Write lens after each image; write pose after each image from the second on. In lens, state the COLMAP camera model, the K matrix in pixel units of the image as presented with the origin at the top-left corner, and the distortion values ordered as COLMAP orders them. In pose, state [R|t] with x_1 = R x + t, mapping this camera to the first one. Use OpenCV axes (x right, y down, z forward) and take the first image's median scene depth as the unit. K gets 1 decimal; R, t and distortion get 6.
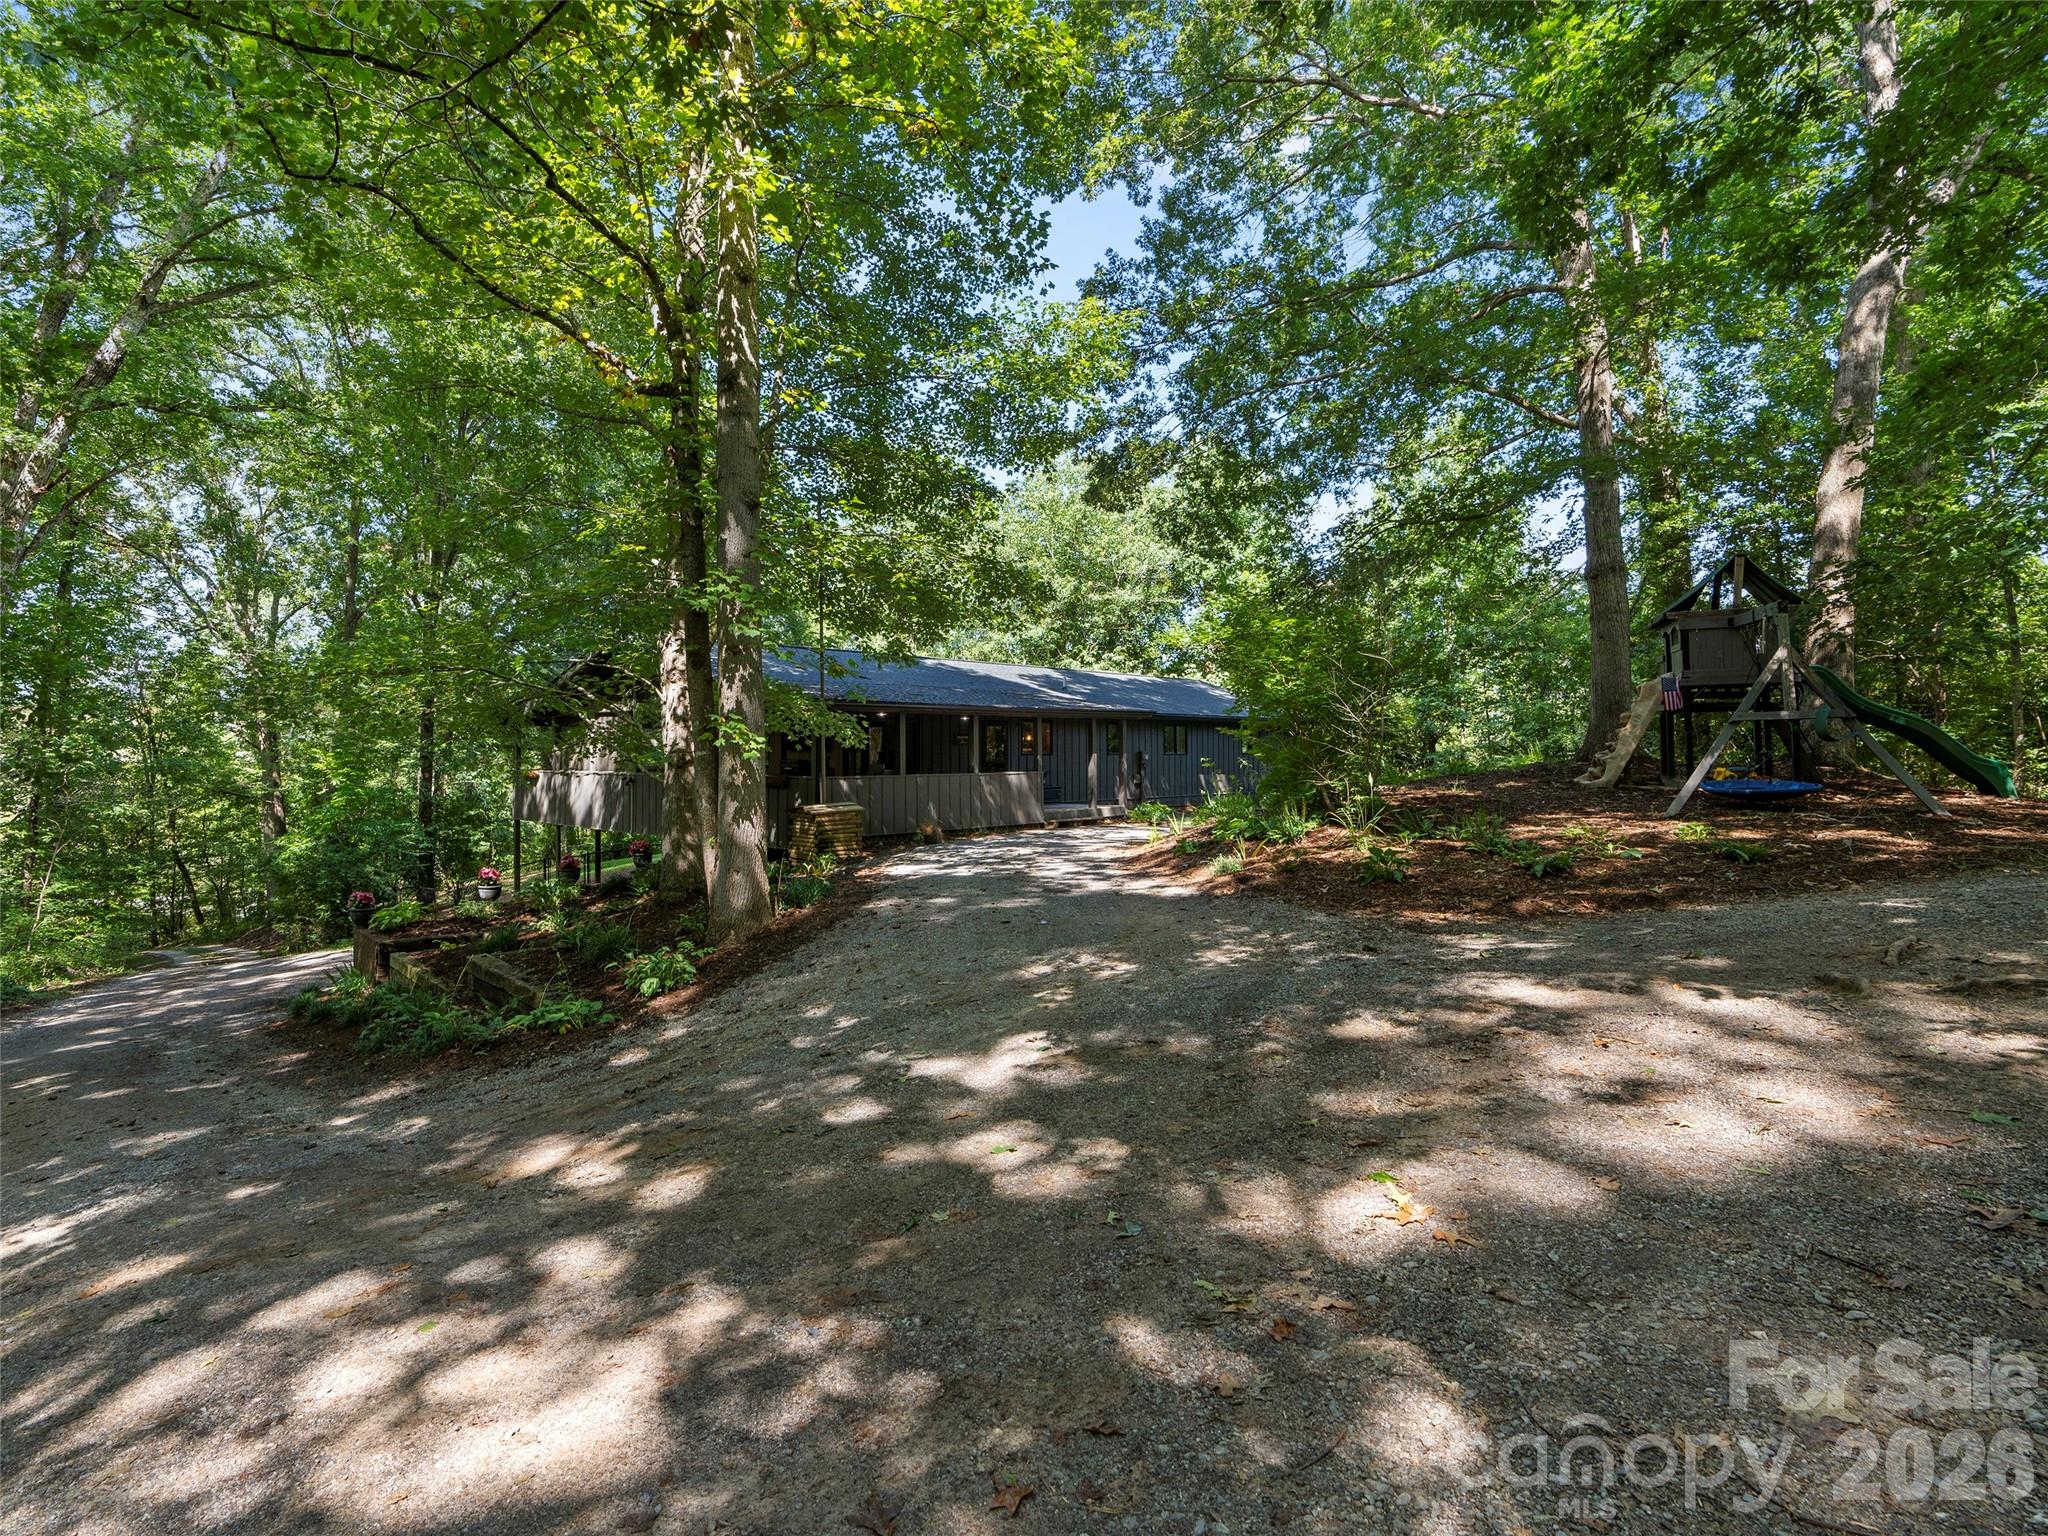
lens RADIAL K [[953.8, 0, 1024.0], [0, 953.8, 768.0], [0, 0, 1]] dist [-0.000056, 0.000003]
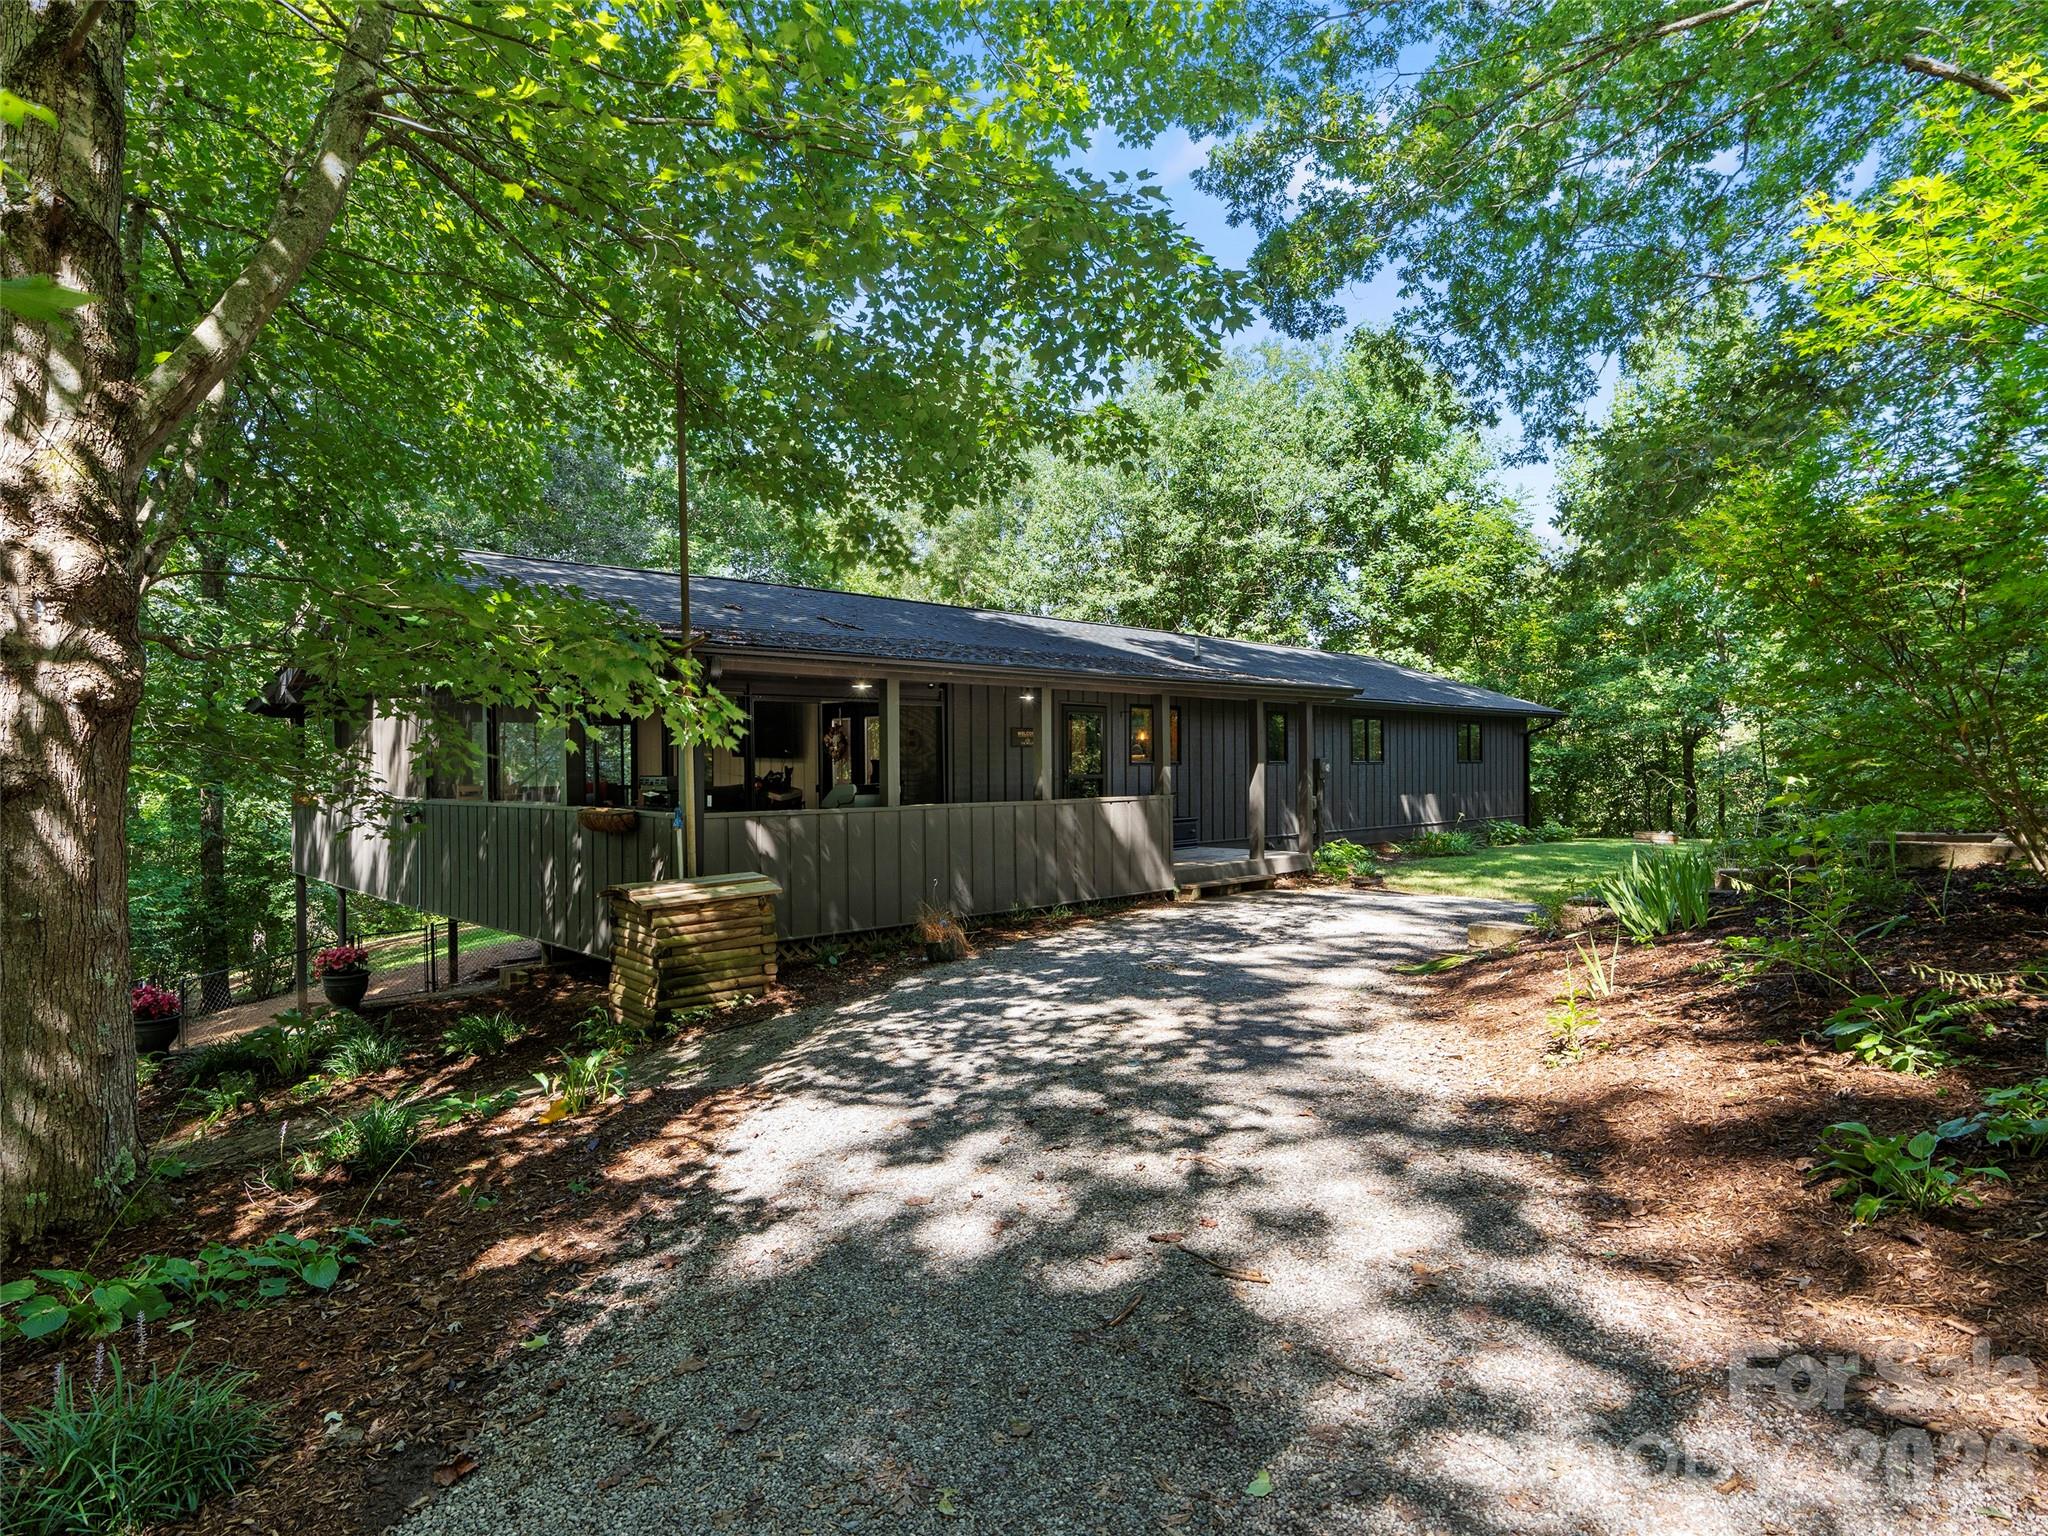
lens RADIAL K [[1089.7, 0, 1024.0], [0, 1089.7, 768.0], [0, 0, 1]] dist [-0.000604, -0.000022]
pose [[0.995867, -0.000794, -0.090816, -0.005391], [0.000079, 0.999969, -0.007871, -0.004634], [0.090820, 0.007832, 0.995837, 0.250428]]
